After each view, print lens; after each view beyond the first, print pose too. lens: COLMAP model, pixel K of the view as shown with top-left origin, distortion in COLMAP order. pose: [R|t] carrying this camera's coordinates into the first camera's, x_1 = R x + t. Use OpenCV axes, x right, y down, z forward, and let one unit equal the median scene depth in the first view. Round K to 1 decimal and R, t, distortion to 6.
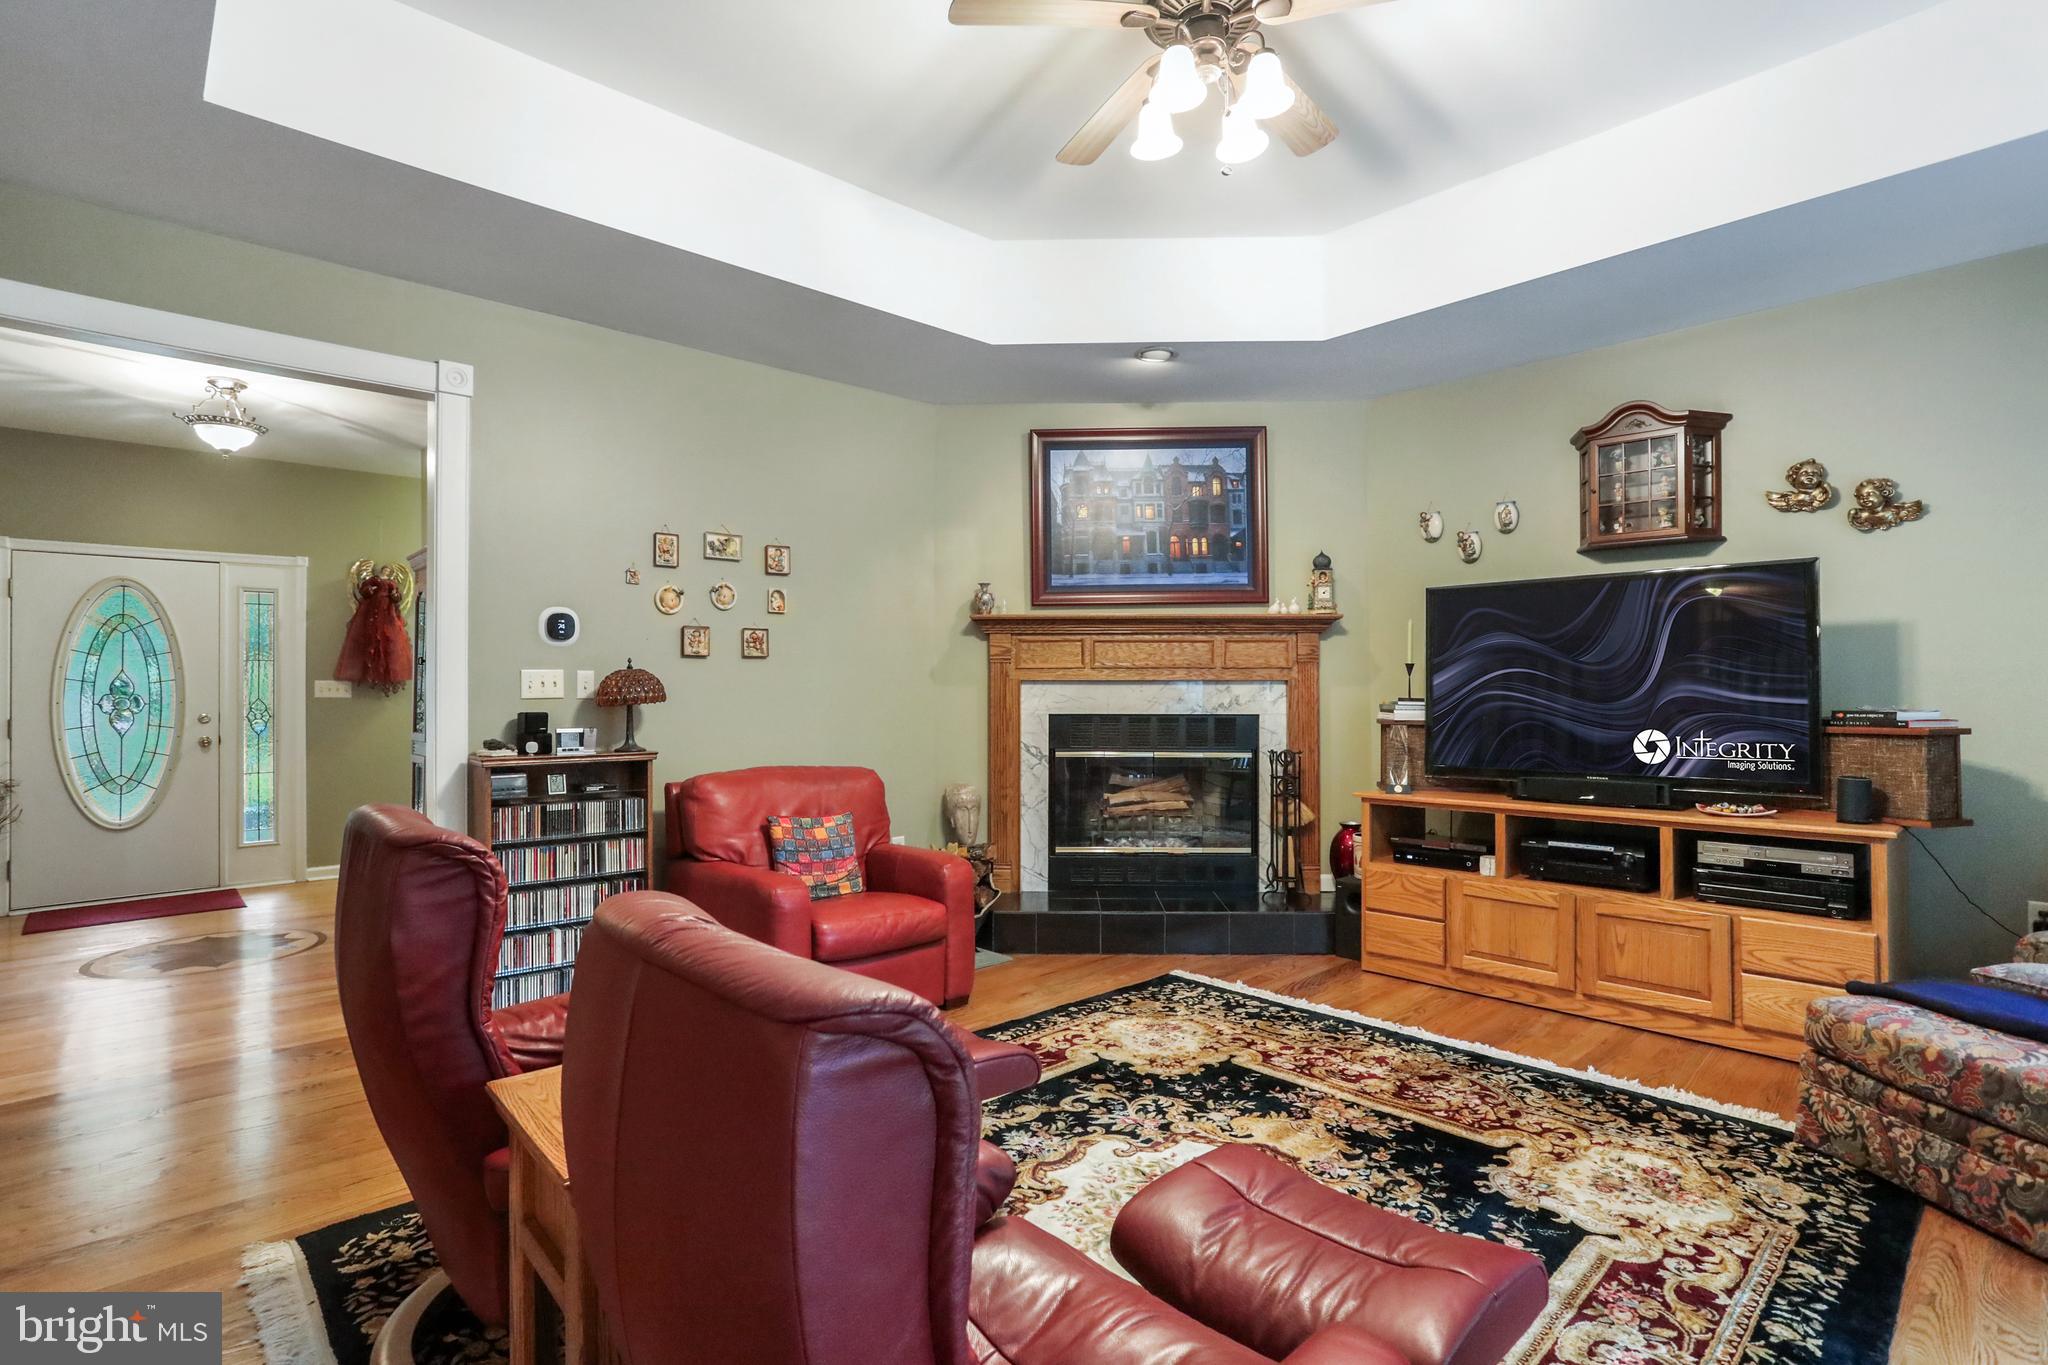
lens RADIAL K [[997.6, 0, 1031.4], [0, 997.6, 674.3], [0, 0, 1]] dist [-0.030812, 0.001306]
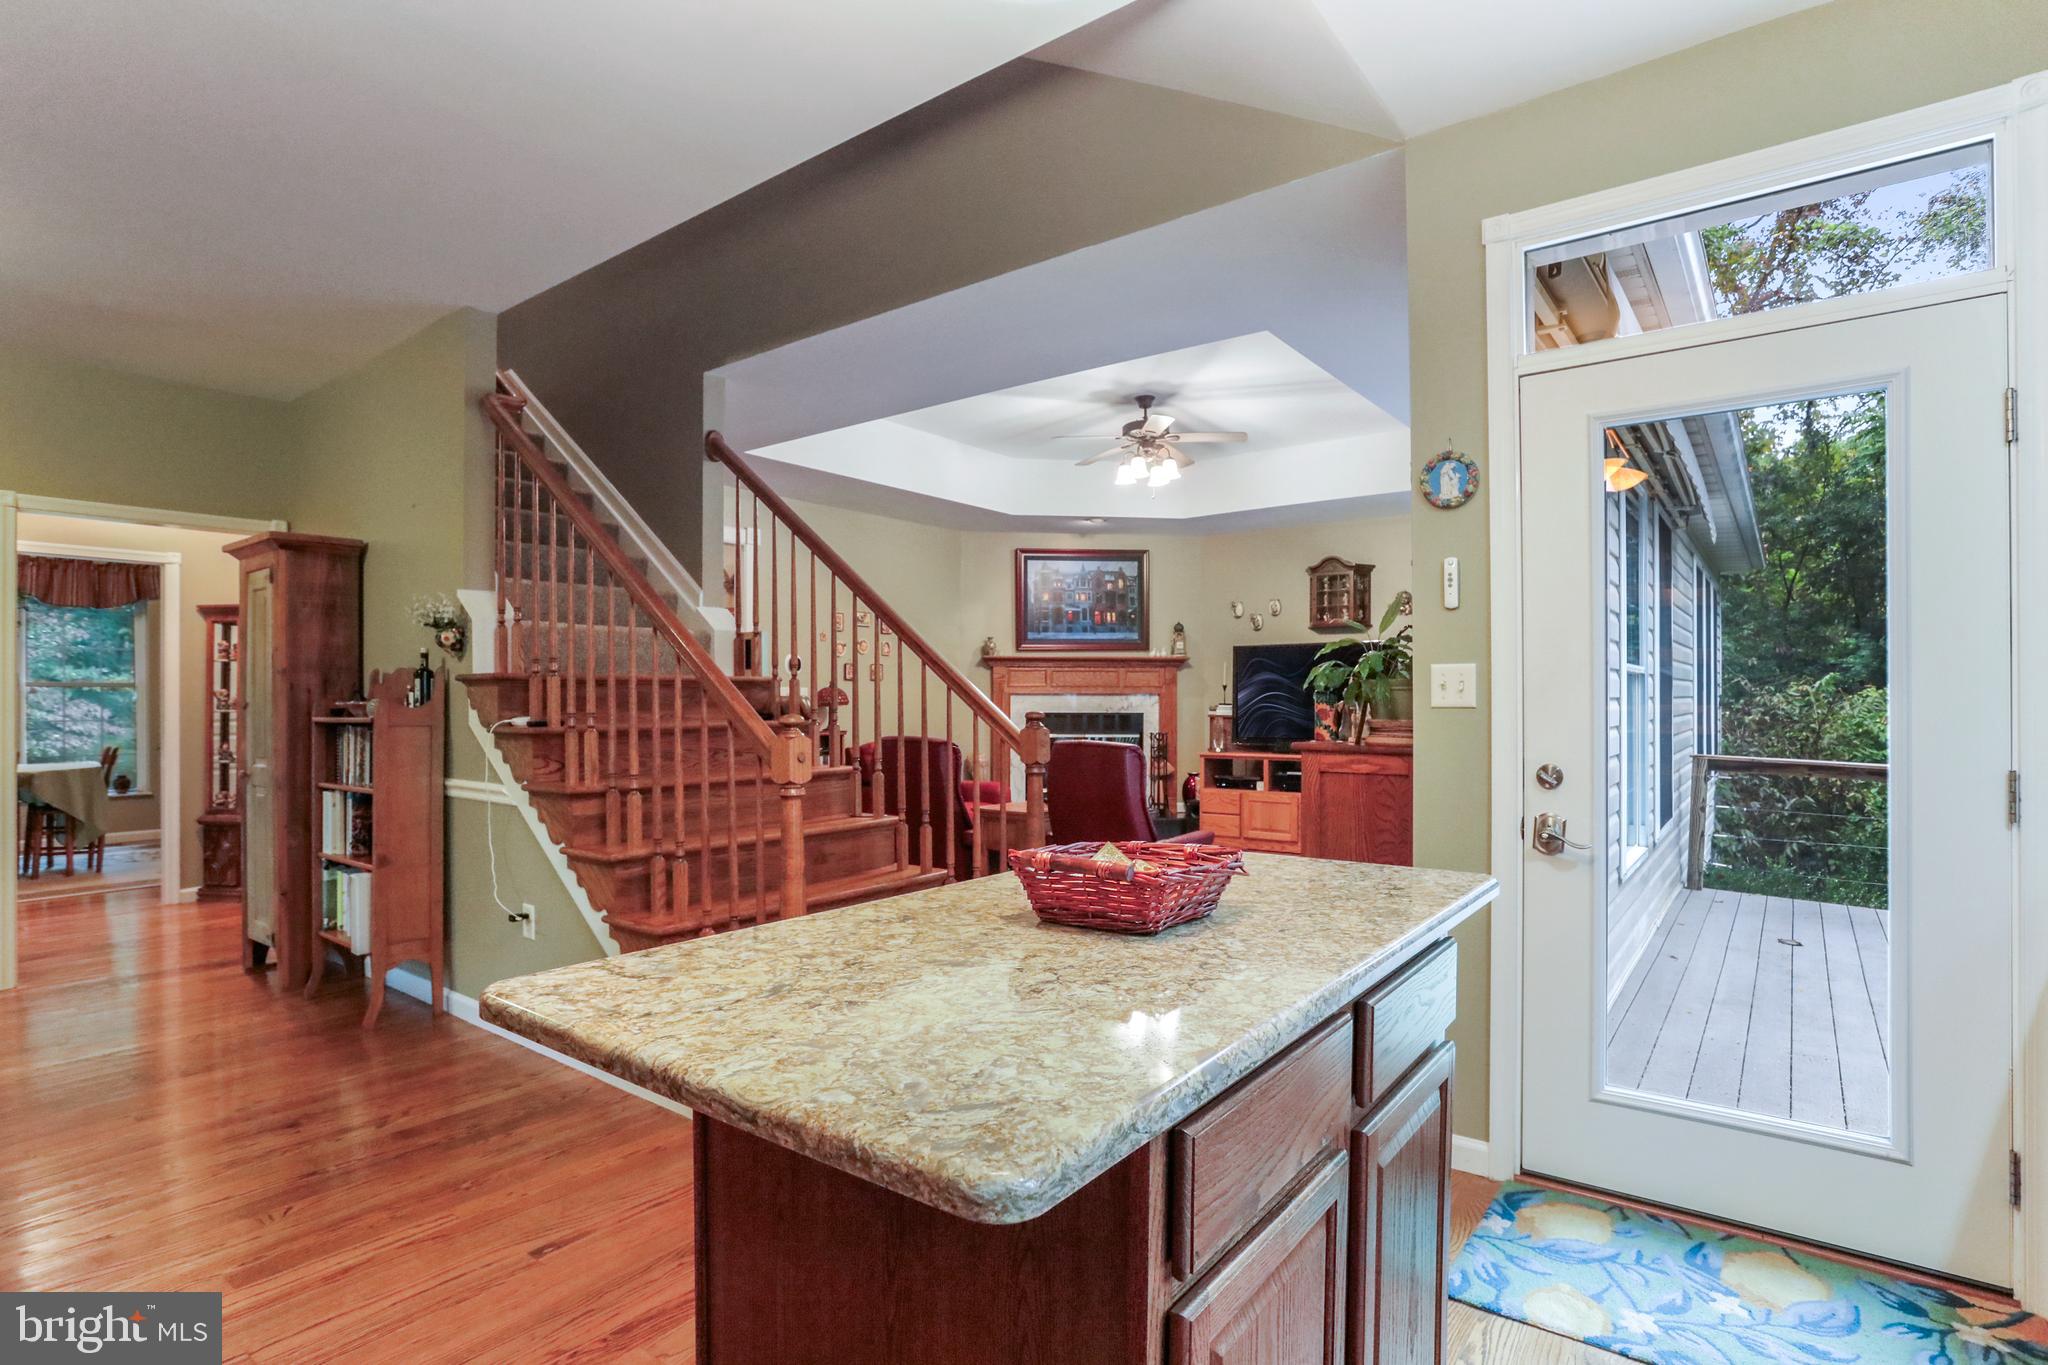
lens RADIAL K [[1127.1, 0, 1026.6], [0, 1127.1, 692.5], [0, 0, 1]] dist [0.000290, 0.000094]
pose [[0.985308, 0.004459, 0.170728, -0.320675], [-0.005197, 0.999979, 0.003879, -0.002863], [-0.170707, -0.004710, 0.985311, -0.943636]]
